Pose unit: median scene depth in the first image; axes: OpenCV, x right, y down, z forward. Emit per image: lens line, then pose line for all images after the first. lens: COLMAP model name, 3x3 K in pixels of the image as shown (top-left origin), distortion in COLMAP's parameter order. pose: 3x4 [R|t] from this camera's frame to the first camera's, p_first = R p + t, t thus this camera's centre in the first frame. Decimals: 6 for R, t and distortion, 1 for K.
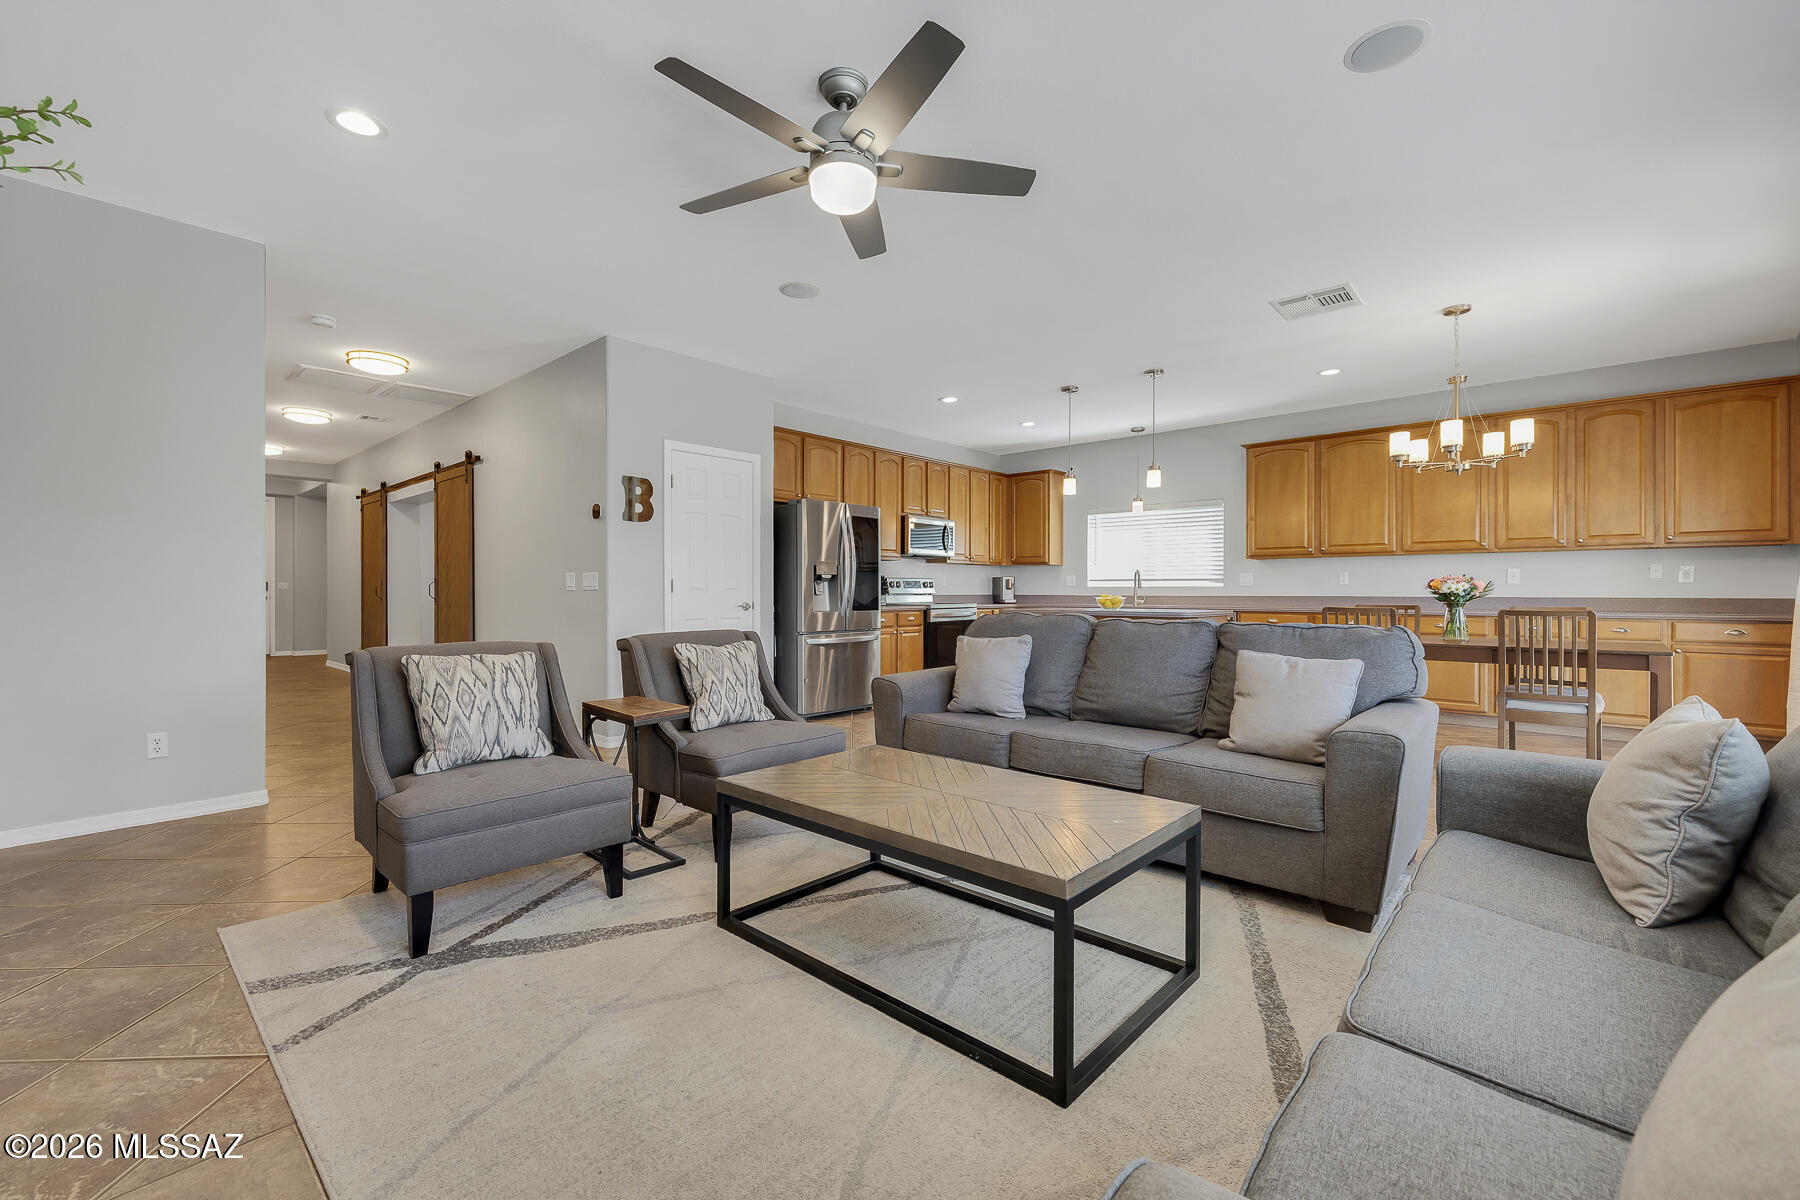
lens RADIAL K [[746.2, 0, 905.3], [0, 746.2, 590.2], [0, 0, 1]] dist [-0.003082, -0.000082]
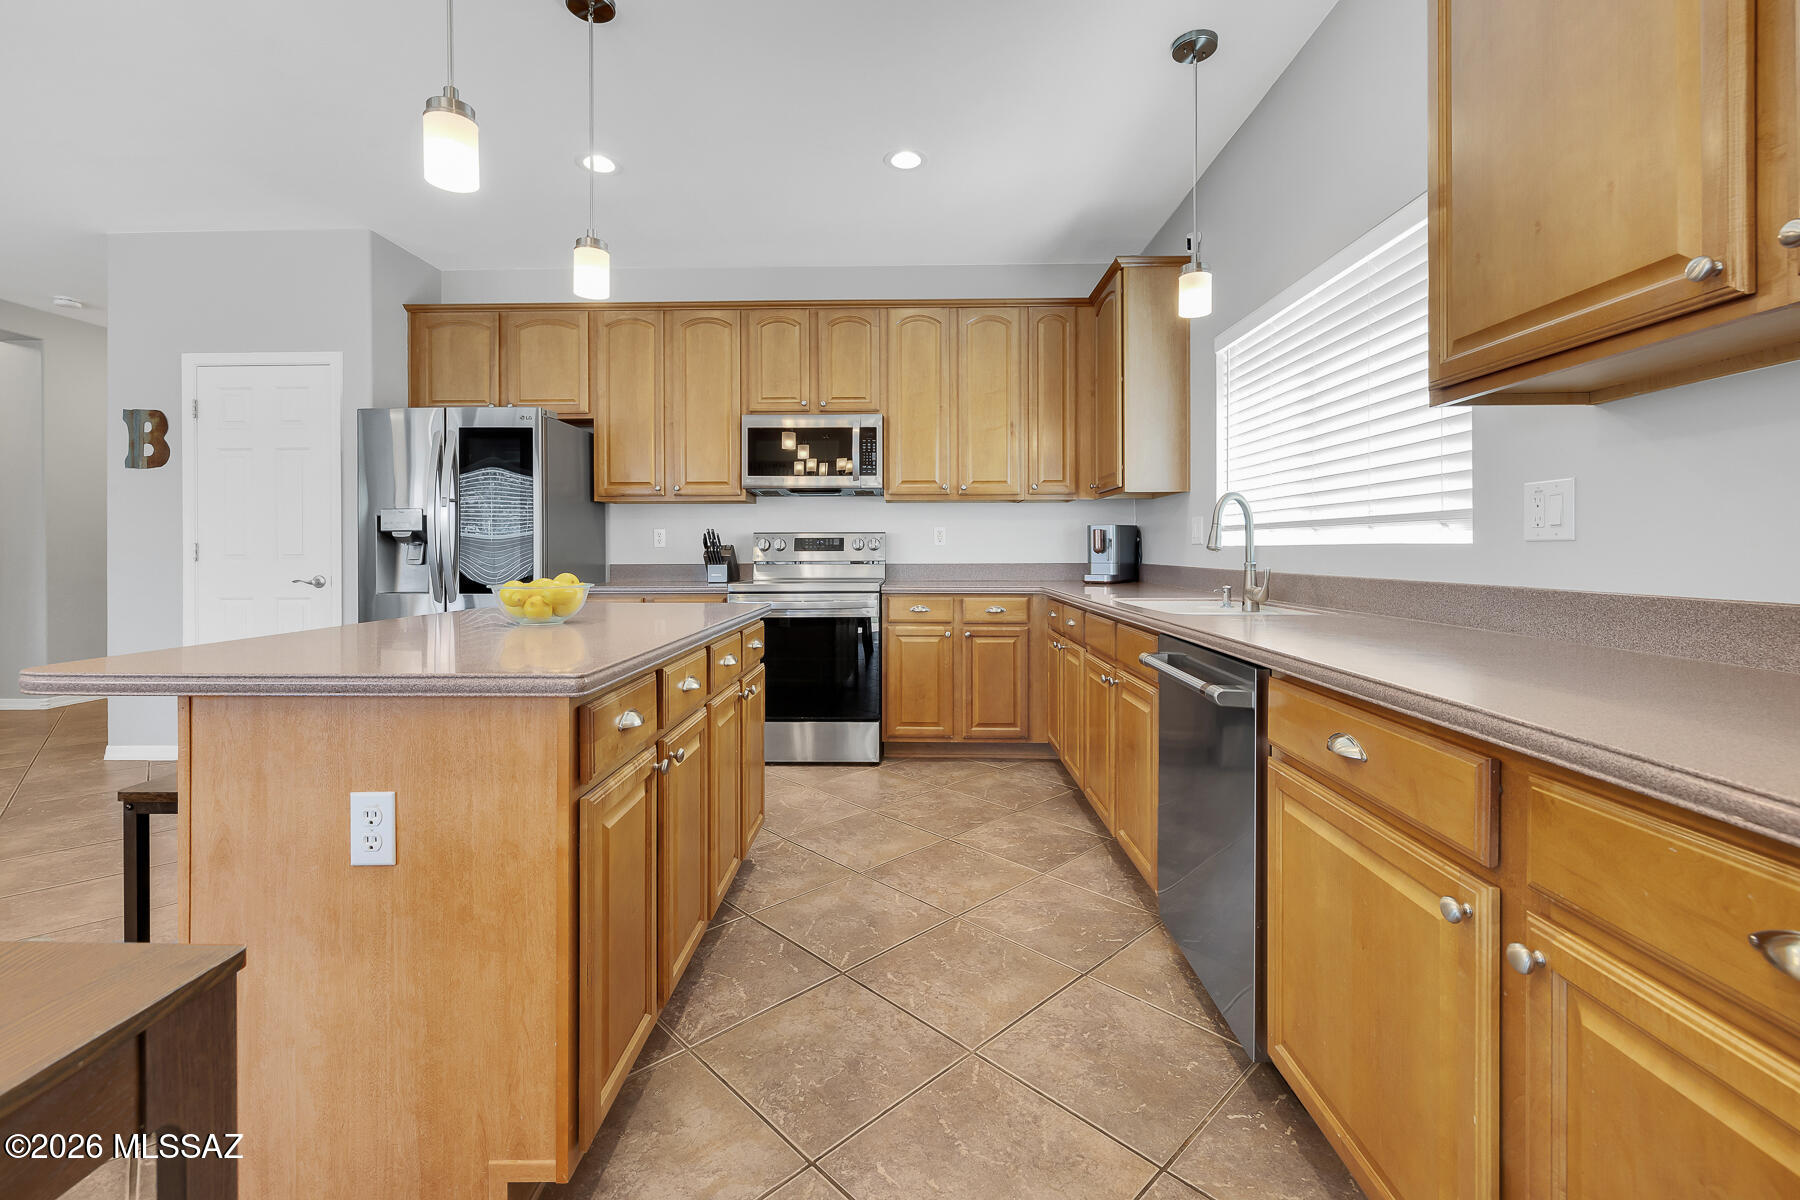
lens RADIAL K [[746.2, 0, 898.6], [0, 746.2, 556.0], [0, 0, 1]] dist [-0.003082, -0.000082]
pose [[0.656485, -0.001427, -0.754338, 0.709515], [0.004947, 0.999985, 0.002414, -0.000071], [0.754323, -0.005317, 0.656482, 1.067994]]
